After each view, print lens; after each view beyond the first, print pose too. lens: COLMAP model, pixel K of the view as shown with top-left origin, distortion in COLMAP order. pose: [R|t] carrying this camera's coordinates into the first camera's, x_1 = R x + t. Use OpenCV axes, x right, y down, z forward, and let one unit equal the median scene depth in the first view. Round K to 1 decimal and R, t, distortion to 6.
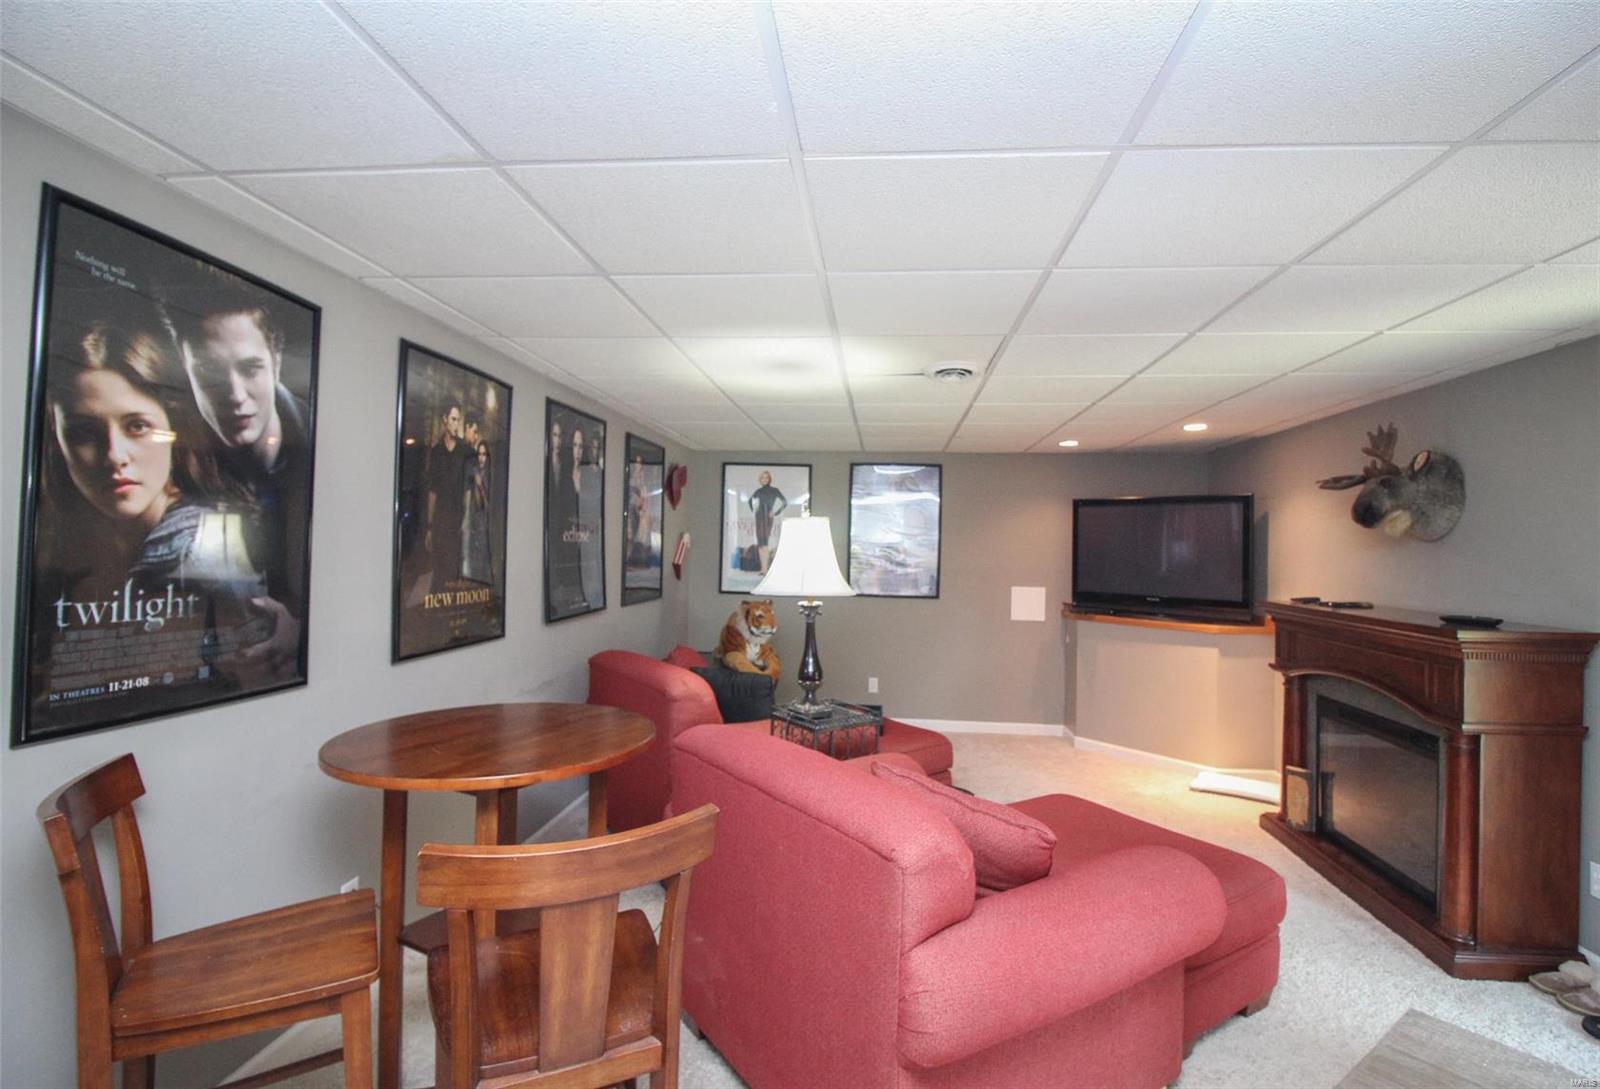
lens RADIAL K [[765.8, 0, 804.0], [0, 765.8, 539.0], [0, 0, 1]] dist [-0.011137, -0.005744]
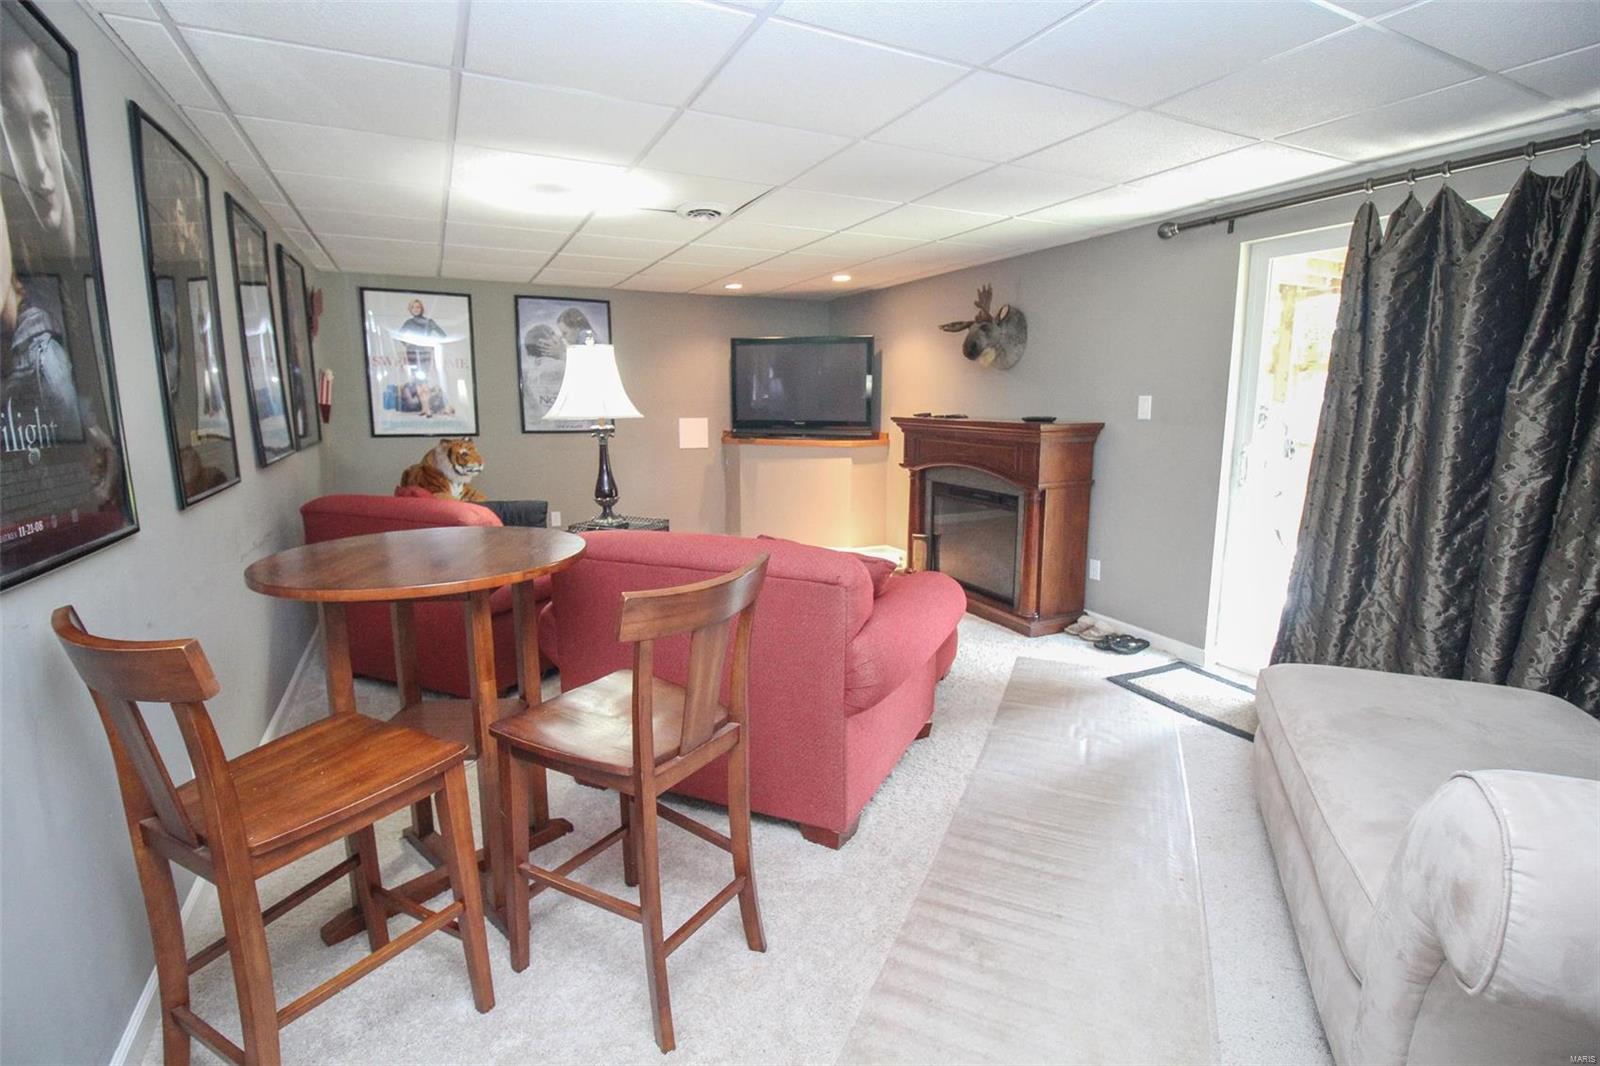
lens RADIAL K [[752.4, 0, 798.3], [0, 752.4, 527.9], [0, 0, 1]] dist [-0.005846, -0.004402]
pose [[0.850778, -0.108789, 0.514142, -0.295221], [0.010298, 0.981602, 0.190660, 0.022867], [-0.525424, -0.156915, 0.836246, -0.052860]]
